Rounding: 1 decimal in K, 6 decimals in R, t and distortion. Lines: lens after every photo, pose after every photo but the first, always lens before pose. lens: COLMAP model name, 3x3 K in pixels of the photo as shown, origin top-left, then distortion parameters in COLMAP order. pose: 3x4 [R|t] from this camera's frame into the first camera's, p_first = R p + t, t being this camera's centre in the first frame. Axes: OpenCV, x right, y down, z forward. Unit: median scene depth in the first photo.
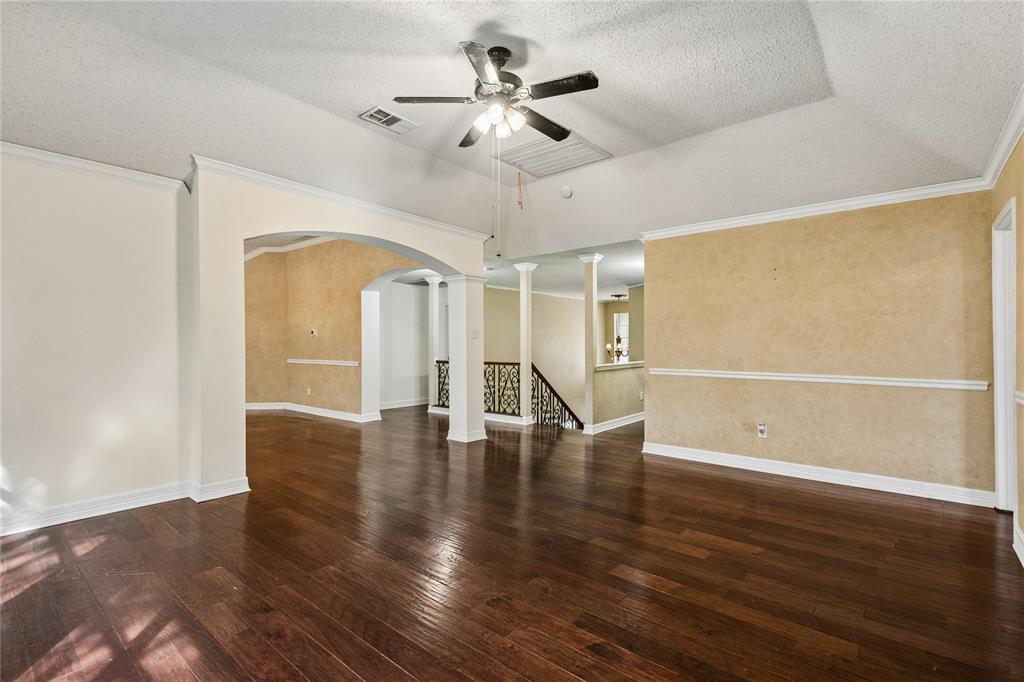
lens RADIAL K [[472.4, 0, 512.3], [0, 472.4, 340.1], [0, 0, 1]] dist [0.005544, -0.000261]
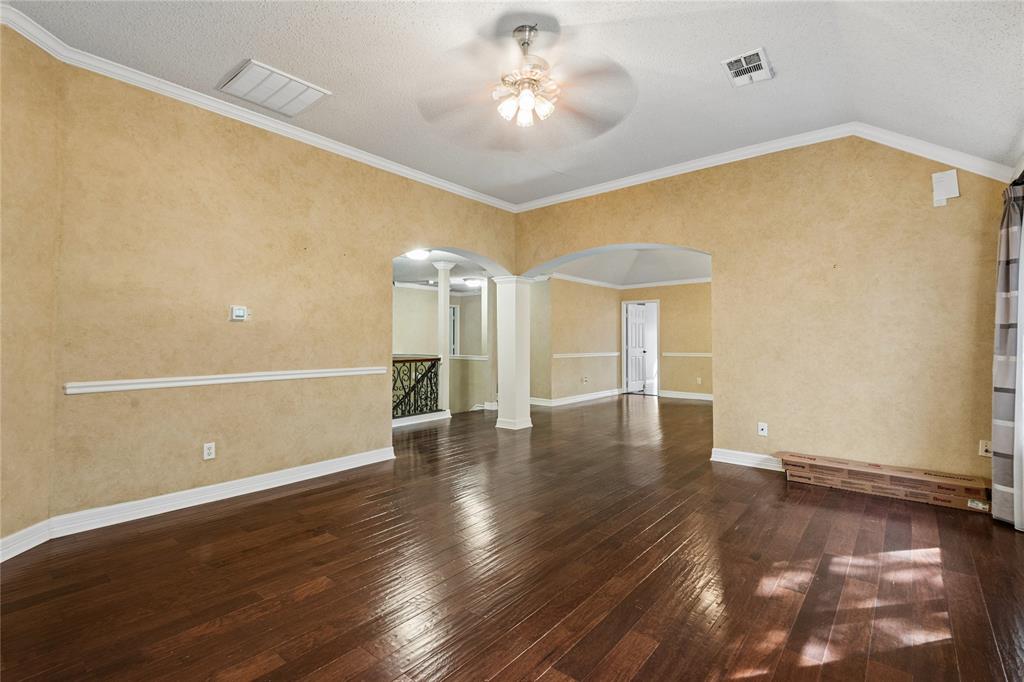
lens RADIAL K [[472.4, 0, 512.3], [0, 472.4, 342.6], [0, 0, 1]] dist [0.005544, -0.000261]
pose [[-0.012538, -0.000674, 0.999921, -0.969352], [-0.003970, 0.999992, 0.000624, 0.012117], [-0.999914, -0.003962, -0.012540, 0.820416]]
